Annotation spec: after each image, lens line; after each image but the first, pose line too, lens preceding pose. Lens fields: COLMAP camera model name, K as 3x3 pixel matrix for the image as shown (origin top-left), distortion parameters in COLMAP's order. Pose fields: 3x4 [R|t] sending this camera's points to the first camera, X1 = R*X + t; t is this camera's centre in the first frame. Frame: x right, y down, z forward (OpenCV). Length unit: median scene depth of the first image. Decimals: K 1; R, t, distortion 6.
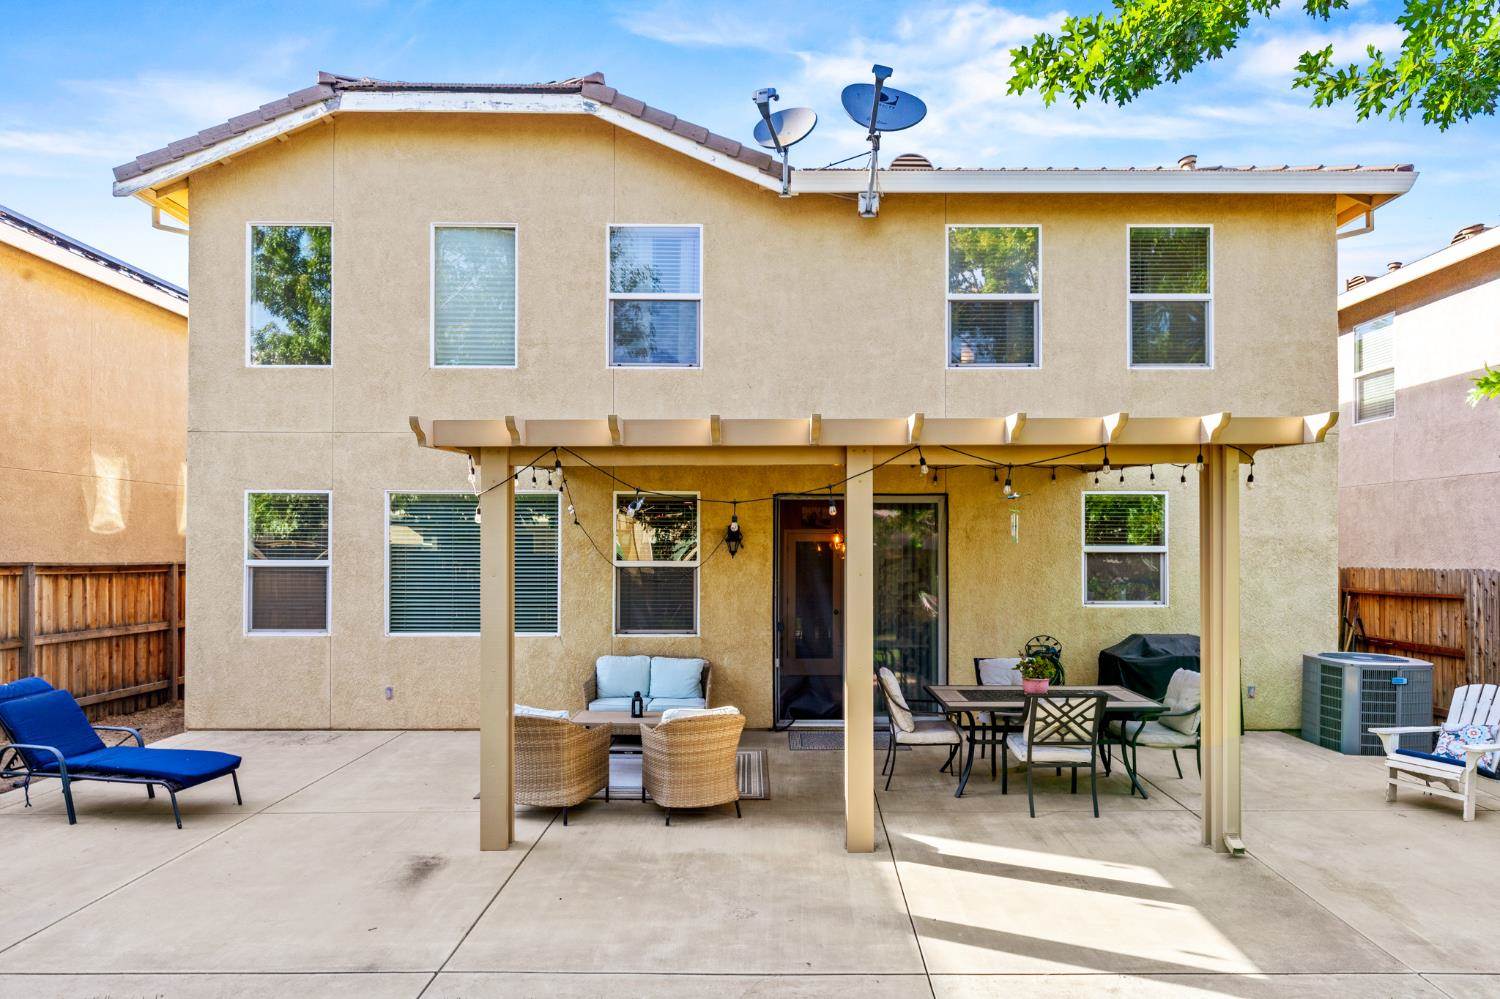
lens RADIAL K [[896.0, 0, 750.4], [0, 896.0, 501.6], [0, 0, 1]] dist [-0.003320, 0.004007]
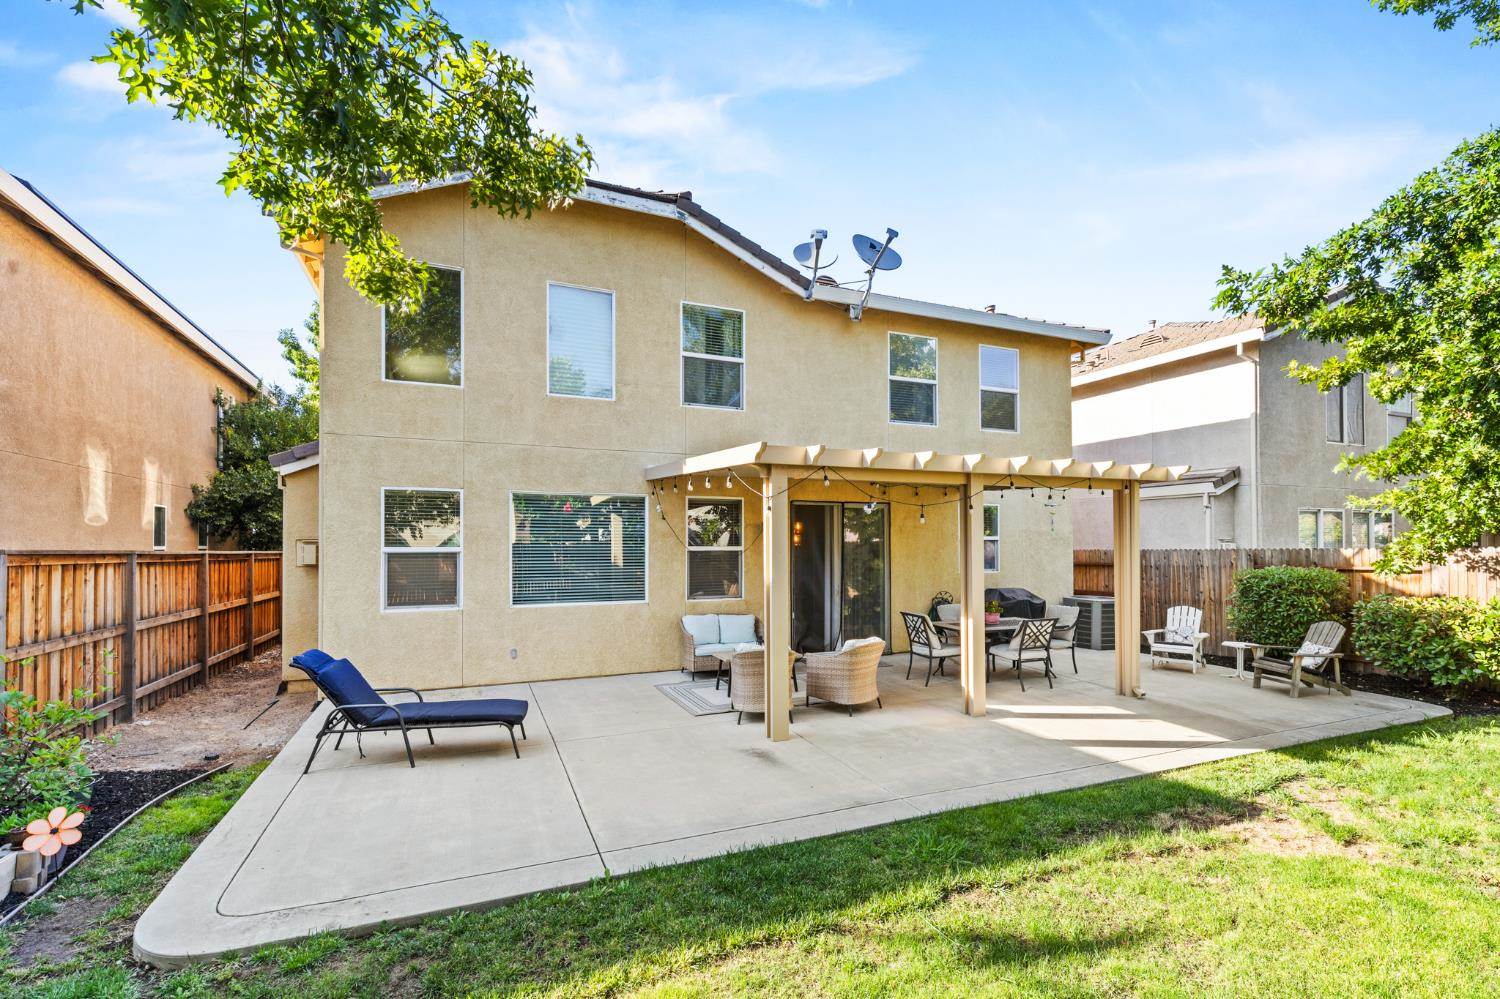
lens RADIAL K [[683.9, 0, 750.5], [0, 683.9, 503.4], [0, 0, 1]] dist [0.004498, -0.000903]
pose [[0.918758, 0.020869, 0.394270, -0.476812], [-0.017863, 0.999777, -0.011295, 0.010036], [-0.394417, 0.003334, 0.918925, -0.003777]]
